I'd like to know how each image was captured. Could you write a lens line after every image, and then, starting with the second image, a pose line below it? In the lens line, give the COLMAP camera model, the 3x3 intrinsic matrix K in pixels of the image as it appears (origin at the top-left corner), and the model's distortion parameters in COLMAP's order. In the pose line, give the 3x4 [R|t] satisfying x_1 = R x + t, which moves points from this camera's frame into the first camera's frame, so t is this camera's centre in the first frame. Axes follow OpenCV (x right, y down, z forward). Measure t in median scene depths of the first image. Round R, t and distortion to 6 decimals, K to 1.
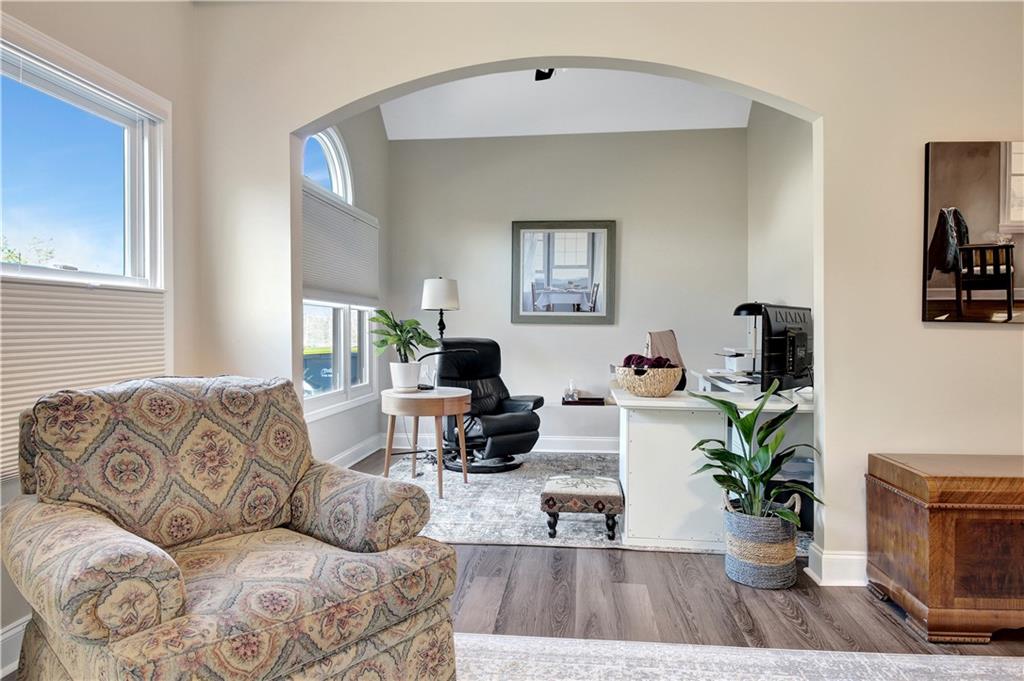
lens RADIAL K [[611.2, 0, 510.0], [0, 611.2, 335.8], [0, 0, 1]] dist [0.010025, -0.005482]
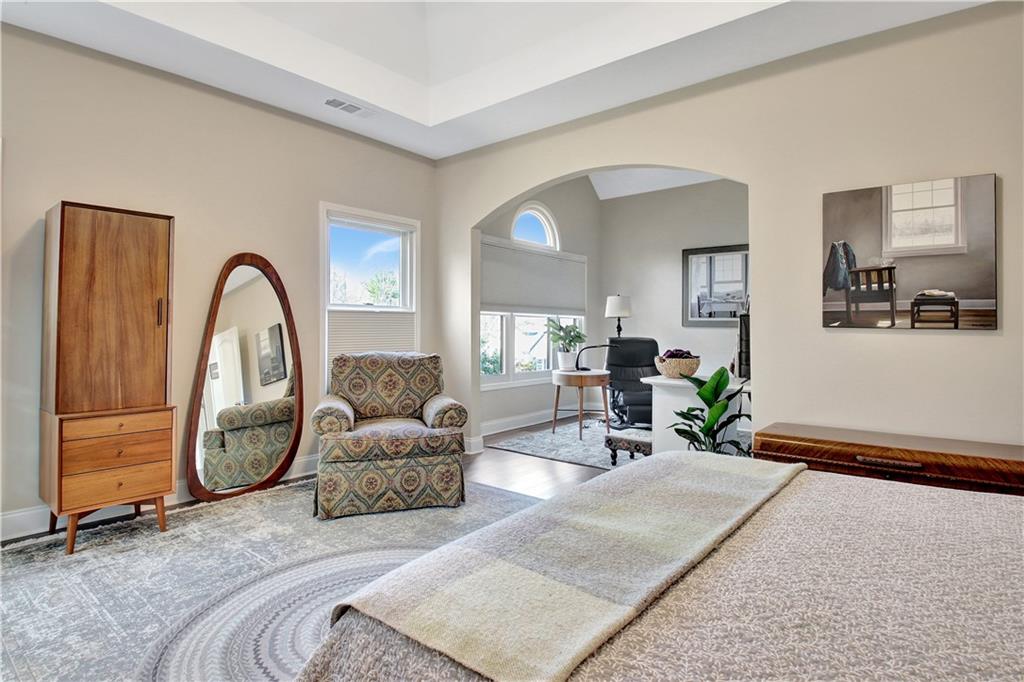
lens RADIAL K [[543.2, 0, 540.2], [0, 543.2, 322.4], [0, 0, 1]] dist [0.042989, -0.000132]
pose [[0.845717, -0.004466, -0.533613, 0.803012], [-0.008833, 0.999711, -0.022367, -0.001708], [0.533559, 0.023630, 0.845433, -0.343735]]
